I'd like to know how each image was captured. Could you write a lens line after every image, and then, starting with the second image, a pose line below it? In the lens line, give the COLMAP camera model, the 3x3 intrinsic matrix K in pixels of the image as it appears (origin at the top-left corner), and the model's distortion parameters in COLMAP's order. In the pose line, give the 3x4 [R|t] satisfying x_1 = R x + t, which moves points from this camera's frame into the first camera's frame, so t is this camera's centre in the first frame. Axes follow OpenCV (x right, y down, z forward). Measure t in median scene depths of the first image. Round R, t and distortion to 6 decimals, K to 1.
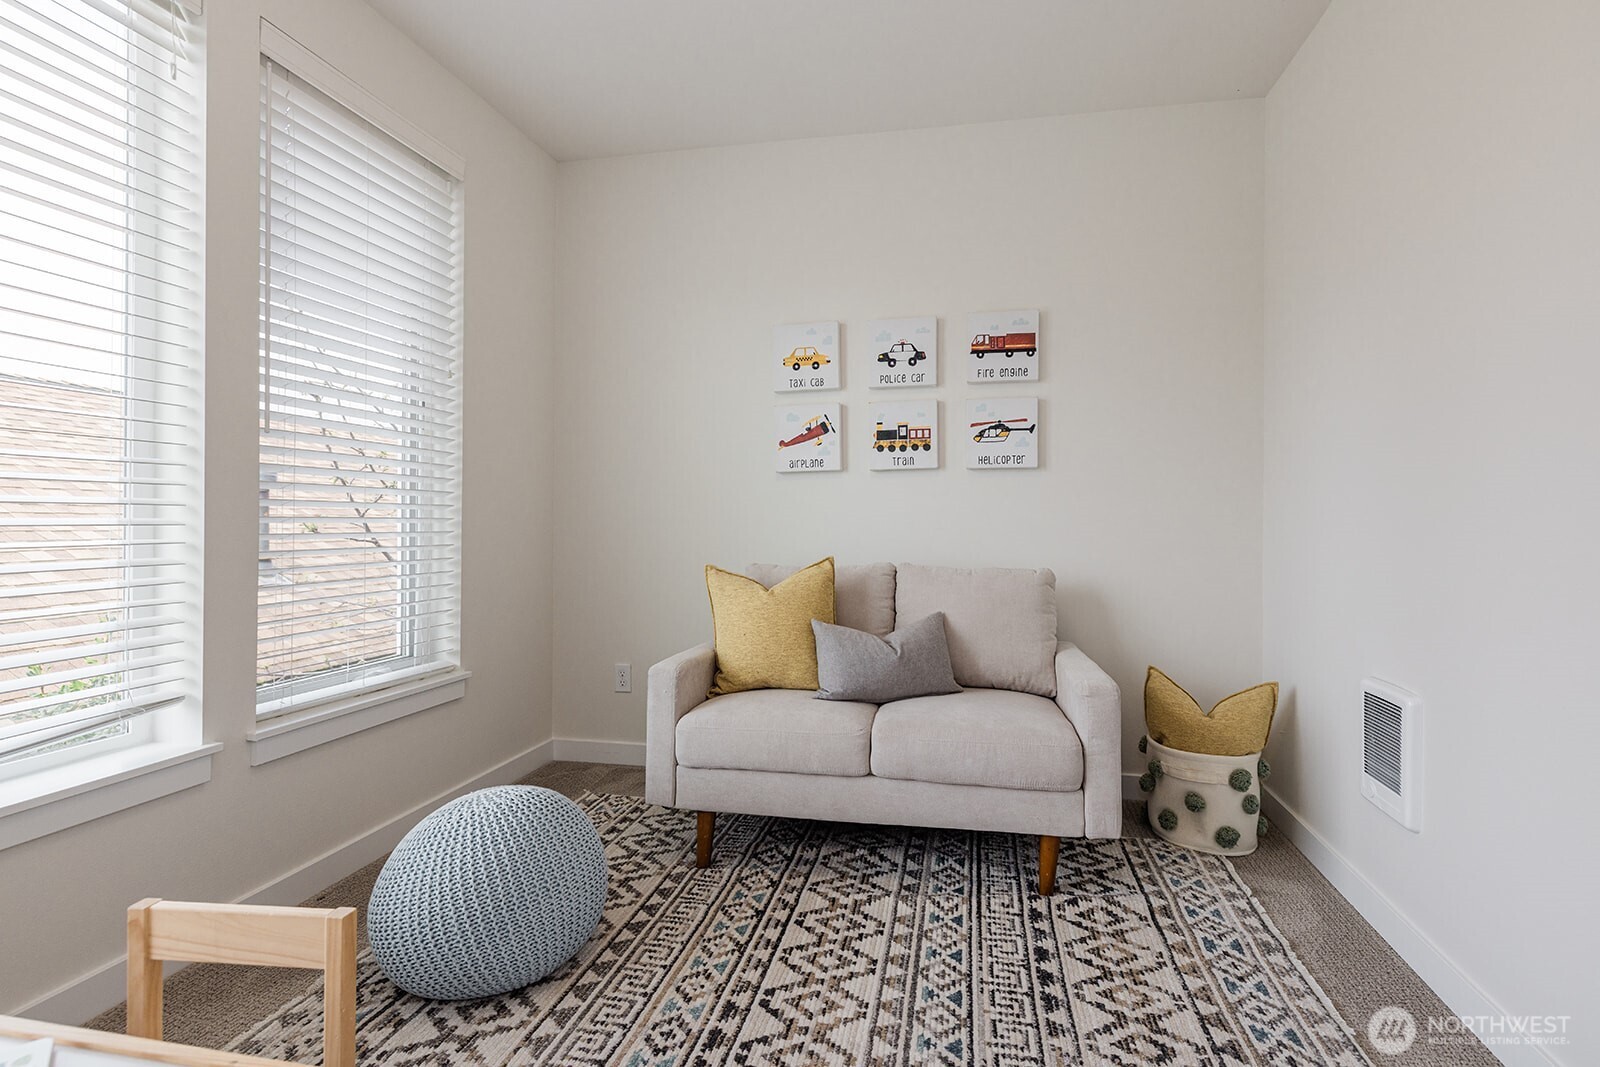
lens RADIAL K [[702.2, 0, 799.9], [0, 702.2, 565.0], [0, 0, 1]] dist [0.001066, 0.000236]
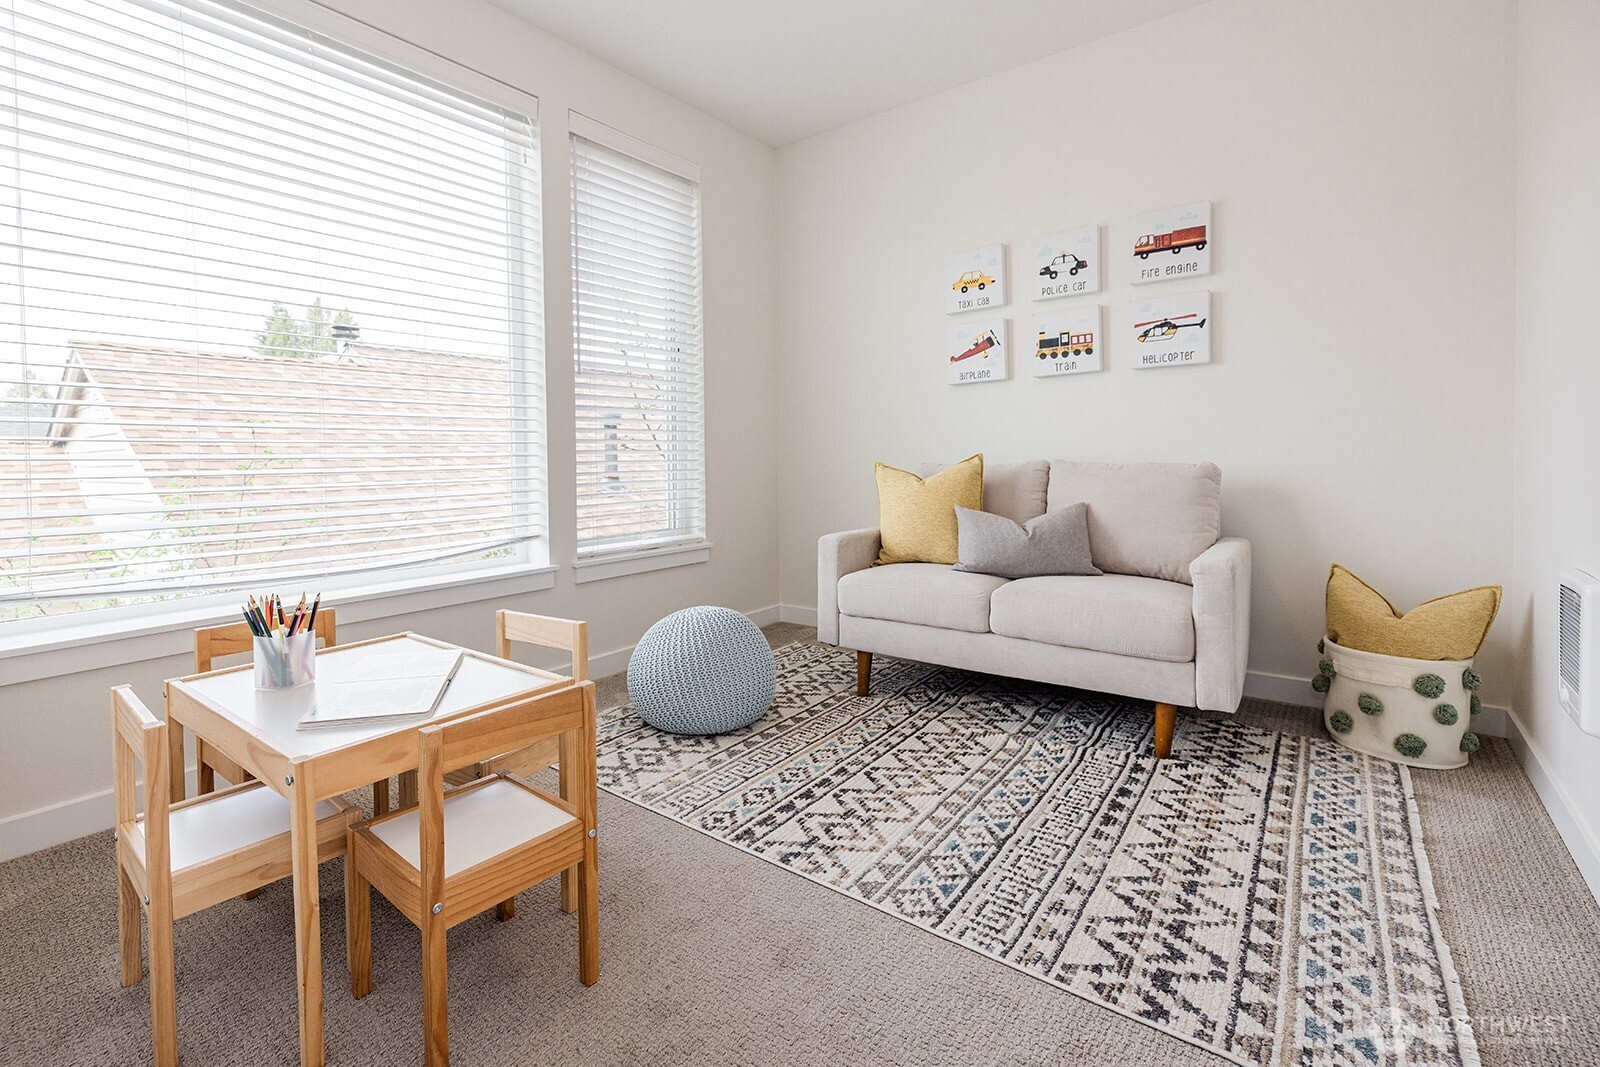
lens RADIAL K [[687.3, 0, 803.0], [0, 687.3, 540.3], [0, 0, 1]] dist [-0.000387, -0.000152]
pose [[0.910221, 0.026540, -0.413272, 0.270550], [-0.003820, 0.998440, 0.055704, 0.074579], [0.414106, -0.049124, 0.908902, -0.170013]]
